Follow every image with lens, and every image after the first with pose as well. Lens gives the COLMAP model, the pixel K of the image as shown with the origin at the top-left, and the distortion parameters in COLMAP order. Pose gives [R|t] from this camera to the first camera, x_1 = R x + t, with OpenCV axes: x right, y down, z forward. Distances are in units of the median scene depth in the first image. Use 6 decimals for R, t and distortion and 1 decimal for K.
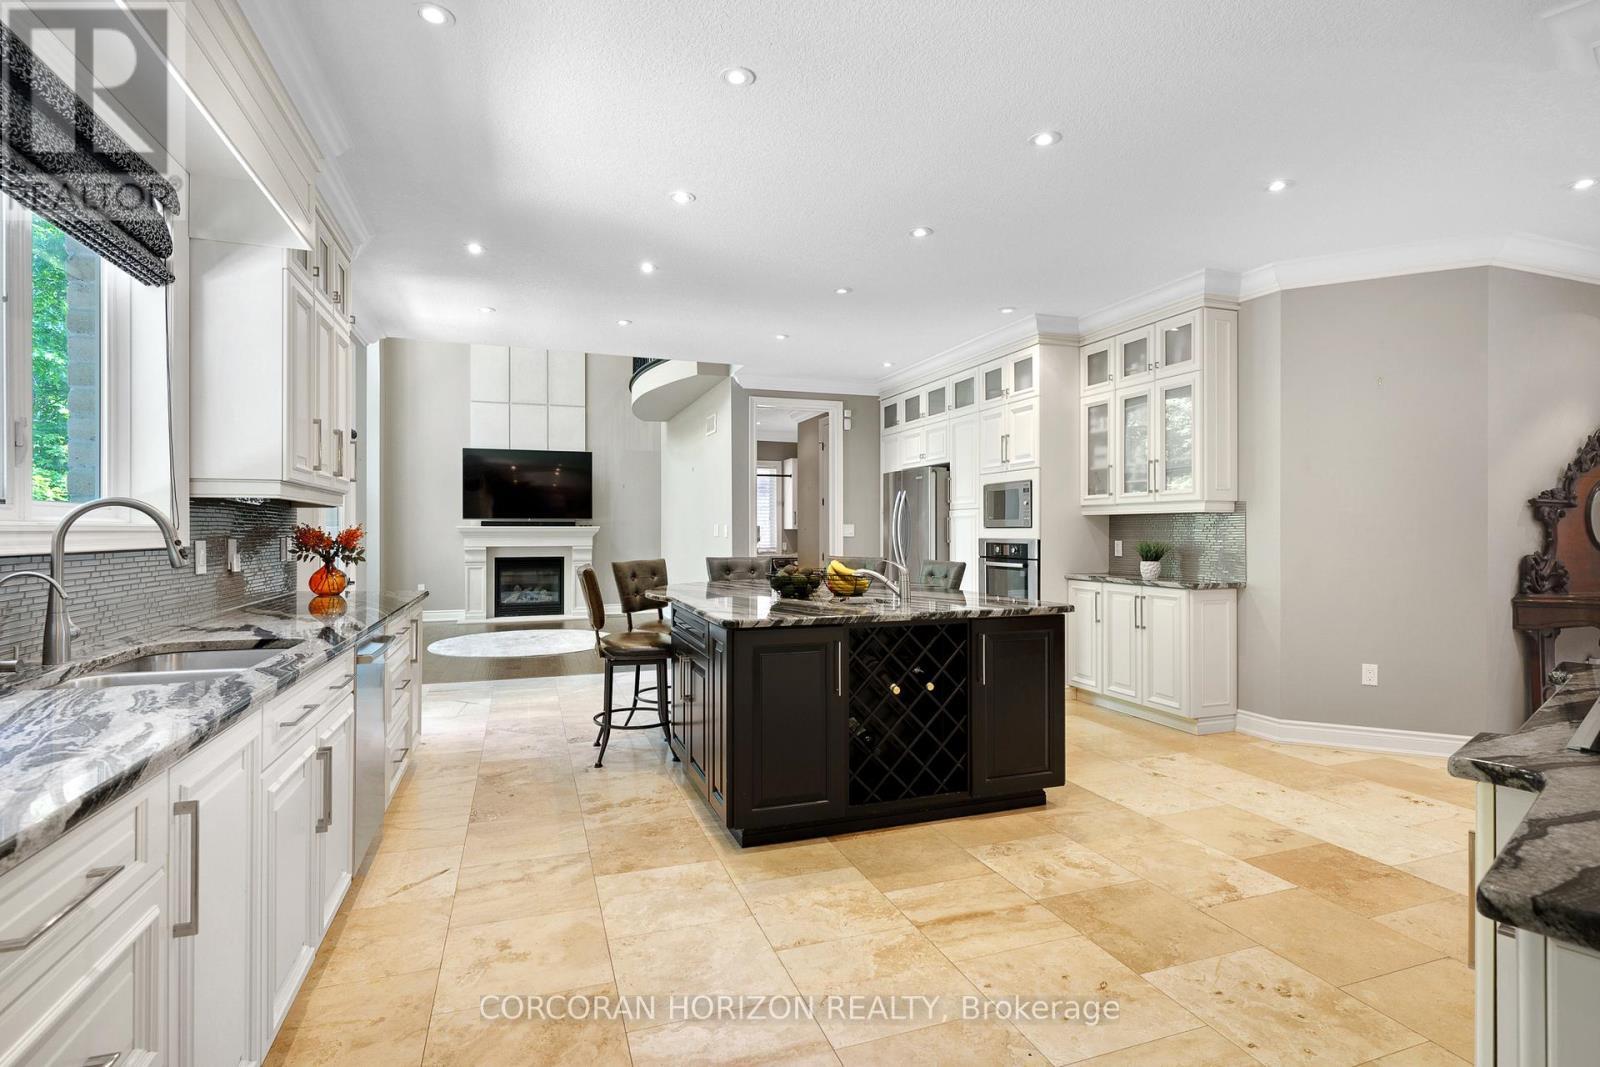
lens RADIAL K [[778.6, 0, 805.9], [0, 778.6, 529.3], [0, 0, 1]] dist [0.010803, -0.002090]
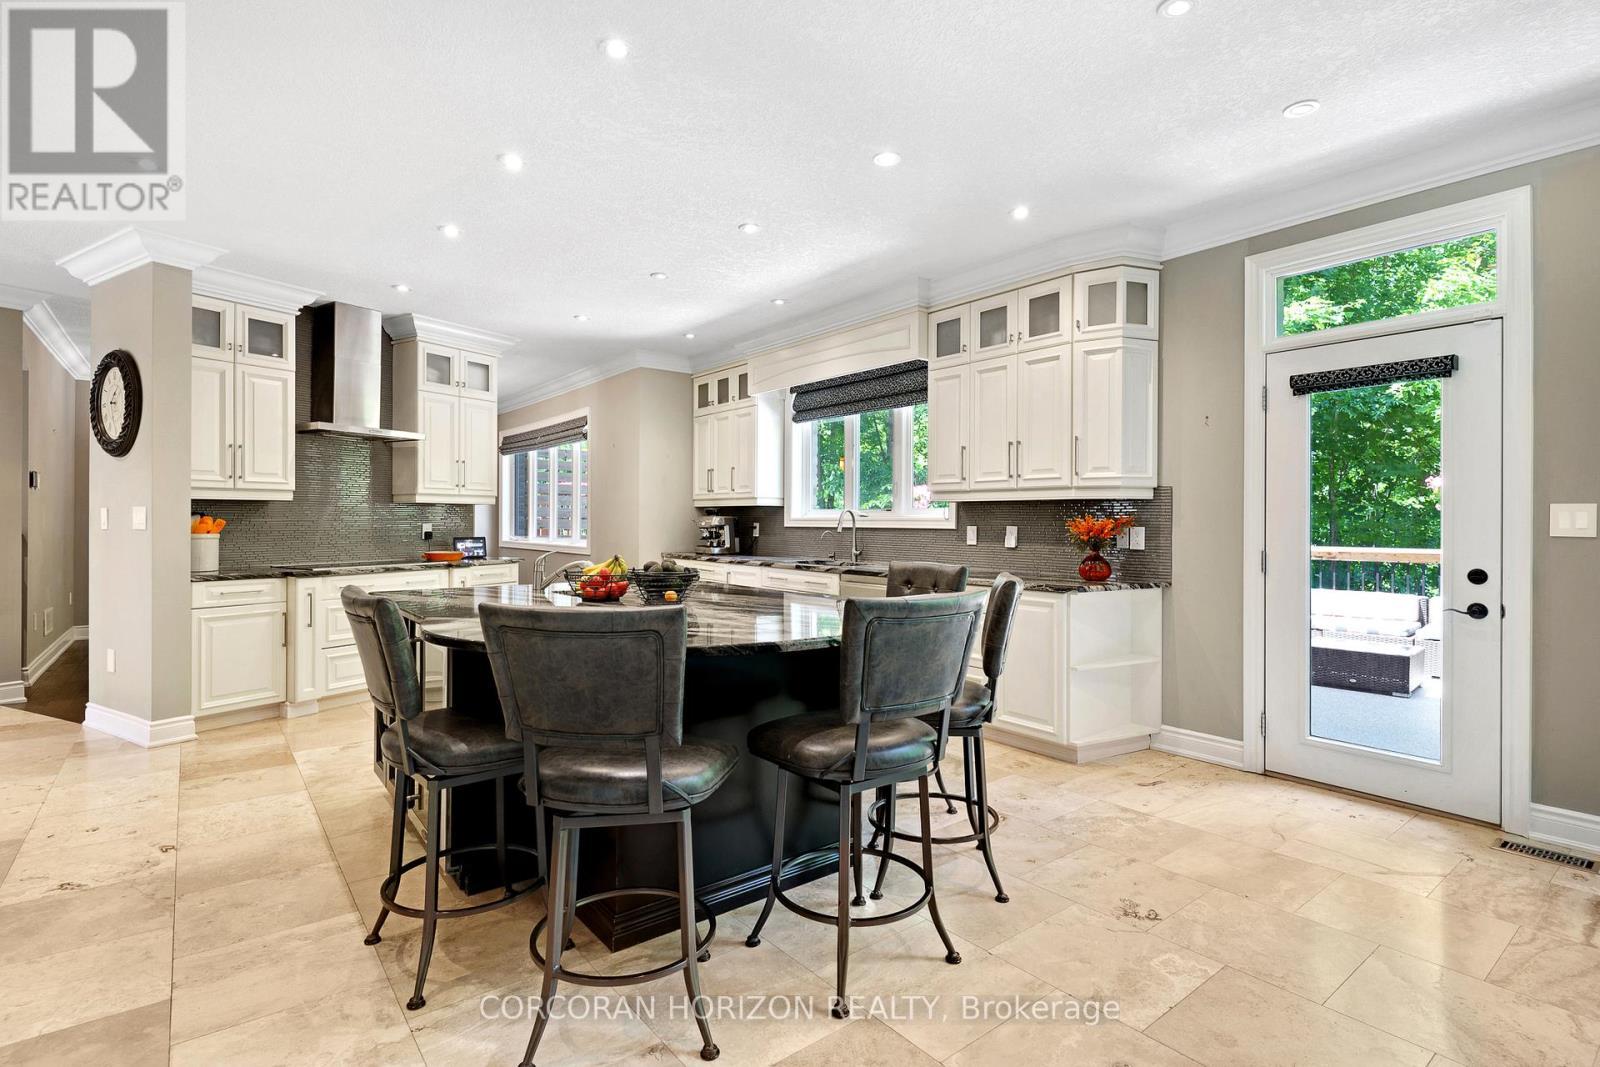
lens RADIAL K [[778.6, 0, 801.3], [0, 778.6, 525.4], [0, 0, 1]] dist [0.010803, -0.002090]
pose [[-0.948757, -0.003284, -0.315988, 0.077294], [-0.003997, 0.999991, 0.001608, 0.003607], [0.315980, 0.002788, -0.948762, 1.242908]]
